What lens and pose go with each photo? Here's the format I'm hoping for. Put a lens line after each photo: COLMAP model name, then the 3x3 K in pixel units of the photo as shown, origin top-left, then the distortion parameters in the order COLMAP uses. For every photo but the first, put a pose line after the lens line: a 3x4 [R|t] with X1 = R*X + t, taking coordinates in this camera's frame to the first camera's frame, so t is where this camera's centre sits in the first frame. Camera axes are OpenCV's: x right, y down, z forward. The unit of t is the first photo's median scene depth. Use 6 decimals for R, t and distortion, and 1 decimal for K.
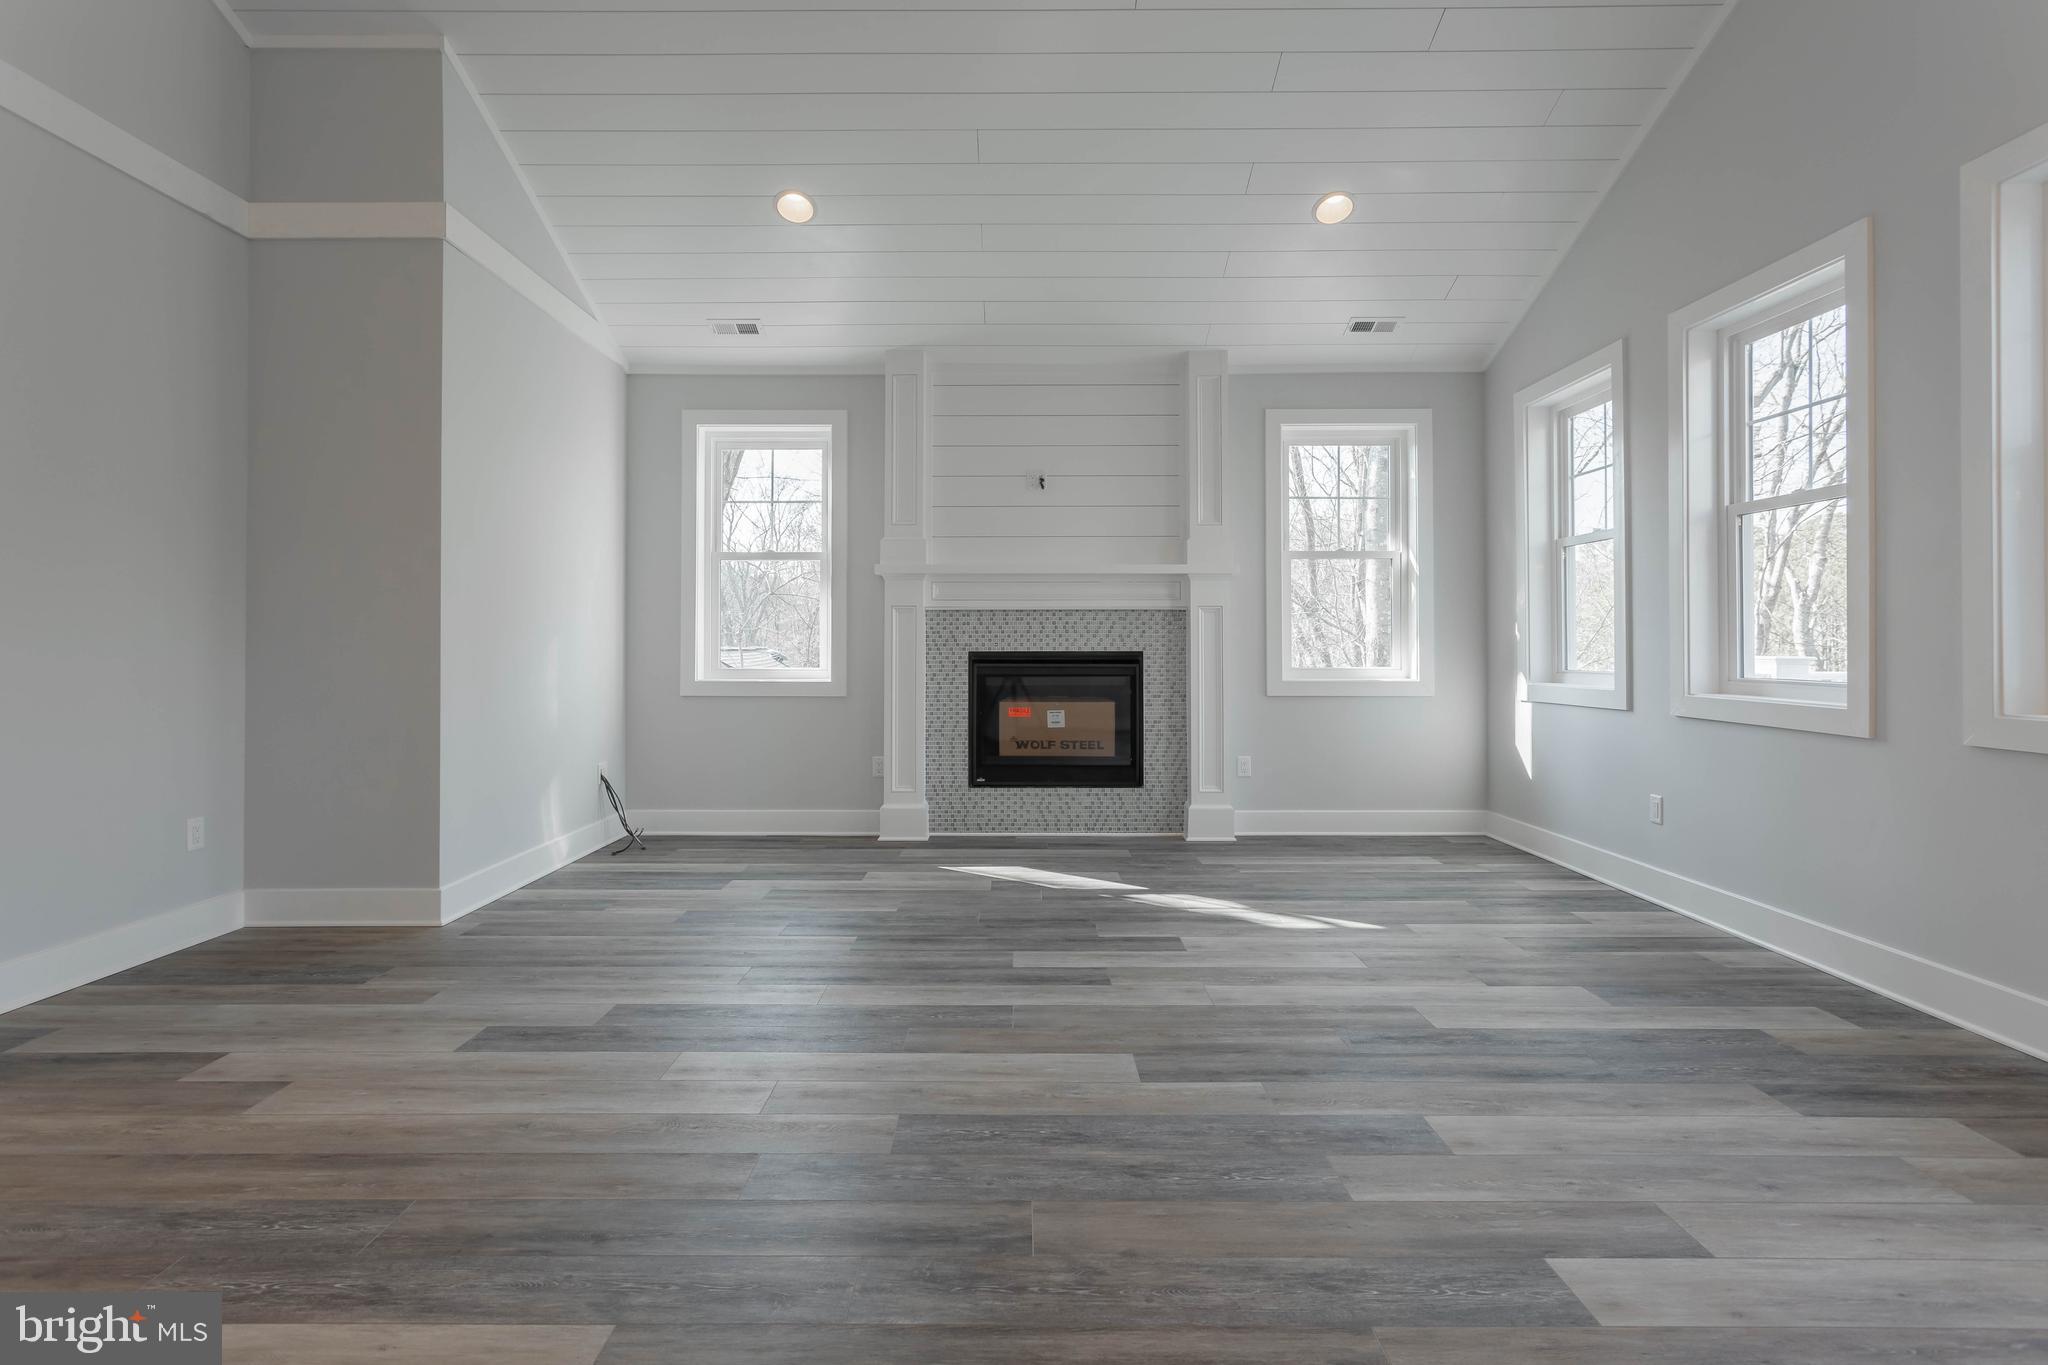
lens RADIAL K [[1009.8, 0, 1009.7], [0, 1009.8, 635.2], [0, 0, 1]] dist [0.004509, 0.001012]
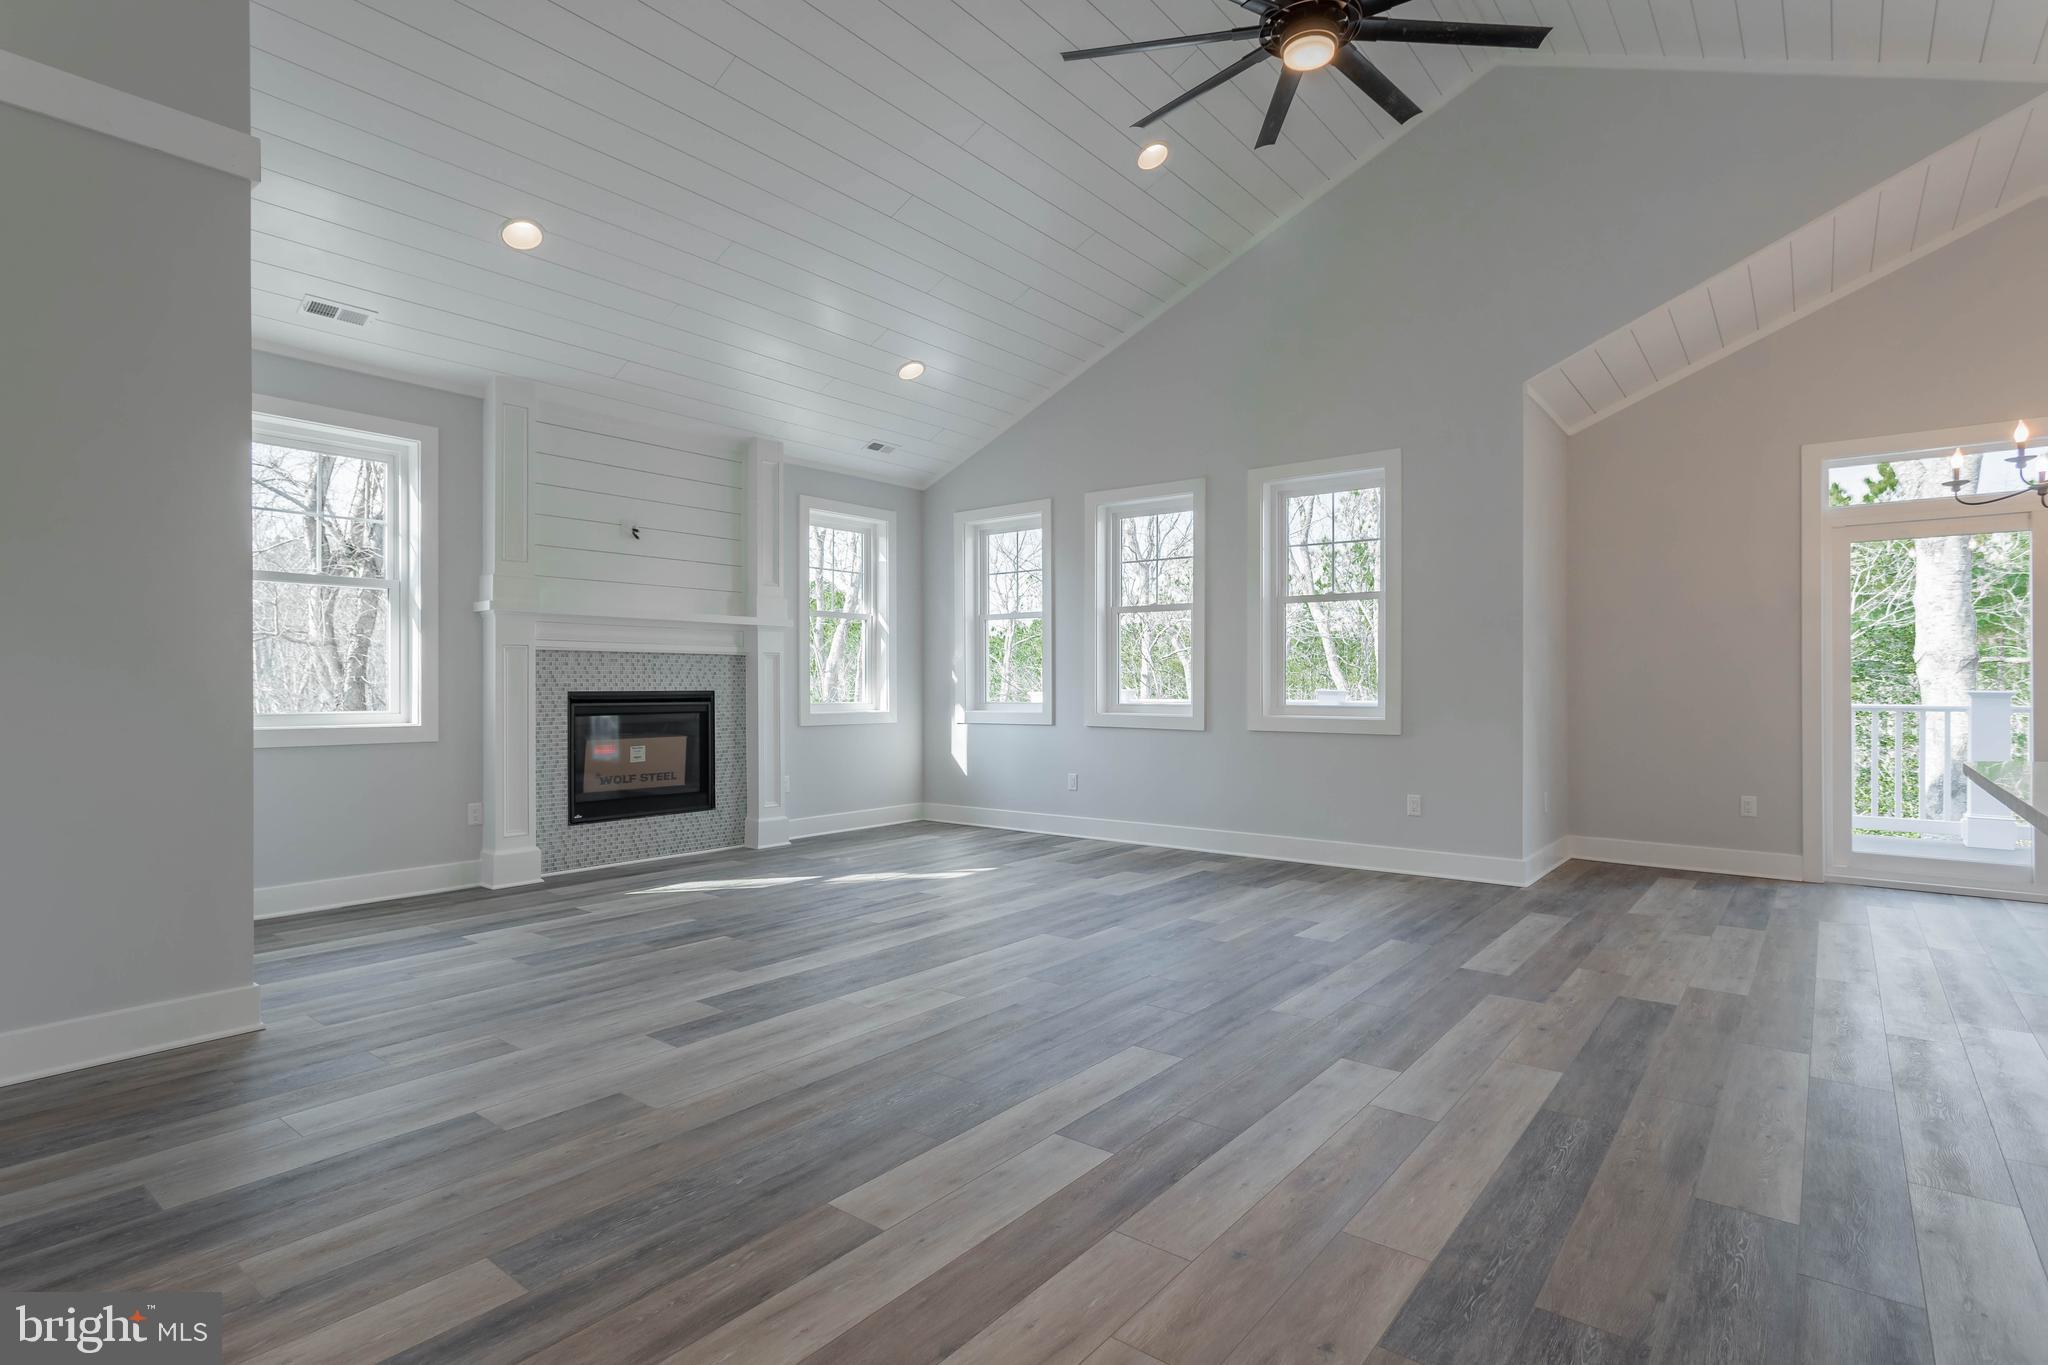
lens RADIAL K [[1029.3, 0, 1055.4], [0, 1029.3, 686.7], [0, 0, 1]] dist [-0.002705, 0.000036]
pose [[0.599064, -0.001340, 0.800700, -0.575329], [-0.008772, 0.999928, 0.008237, -0.001557], [-0.800653, -0.011958, 0.599009, -0.008360]]
